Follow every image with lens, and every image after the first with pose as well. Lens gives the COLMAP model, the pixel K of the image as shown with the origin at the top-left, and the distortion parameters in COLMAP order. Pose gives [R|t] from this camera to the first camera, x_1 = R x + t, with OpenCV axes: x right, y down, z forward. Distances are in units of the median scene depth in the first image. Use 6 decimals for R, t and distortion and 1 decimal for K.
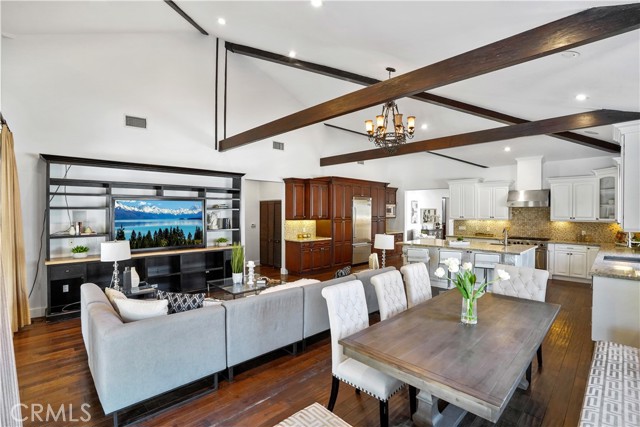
lens RADIAL K [[297.4, 0, 320.0], [0, 297.4, 213.5], [0, 0, 1]] dist [-0.057771, 0.000409]
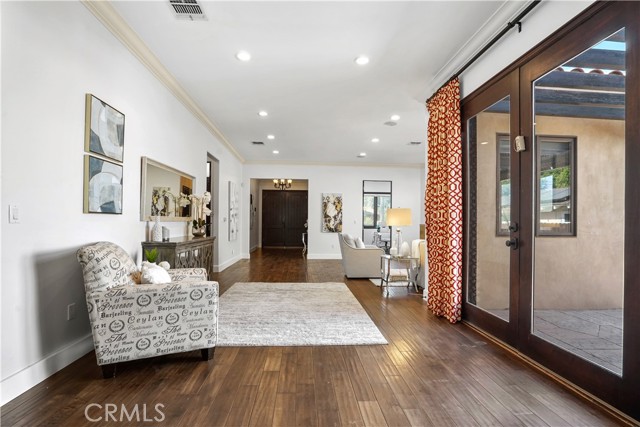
lens RADIAL K [[297.4, 0, 320.0], [0, 297.4, 213.5], [0, 0, 1]] dist [-0.057771, 0.000409]
pose [[0.640284, 0.018187, 0.767923, 0.264553], [0.003593, 0.999638, -0.026670, 0.038693], [-0.768130, 0.019836, 0.639987, 0.767666]]
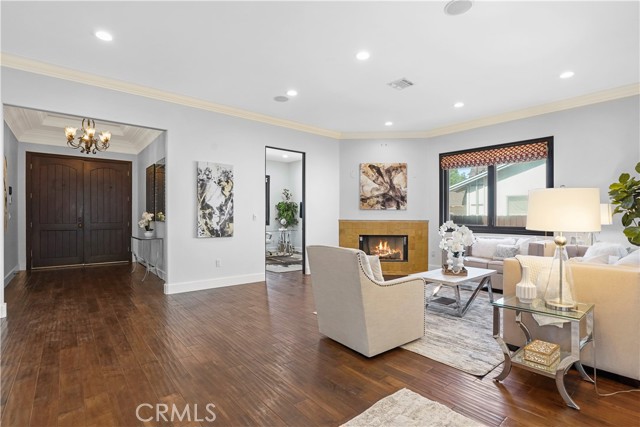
lens RADIAL K [[312.6, 0, 320.0], [0, 312.6, 213.5], [0, 0, 1]] dist [-0.026866, -0.000010]
pose [[0.080725, 0.000065, 0.996736, 0.449368], [0.005959, 0.999982, -0.000548, 0.036064], [-0.996719, 0.005984, 0.080723, 1.040438]]
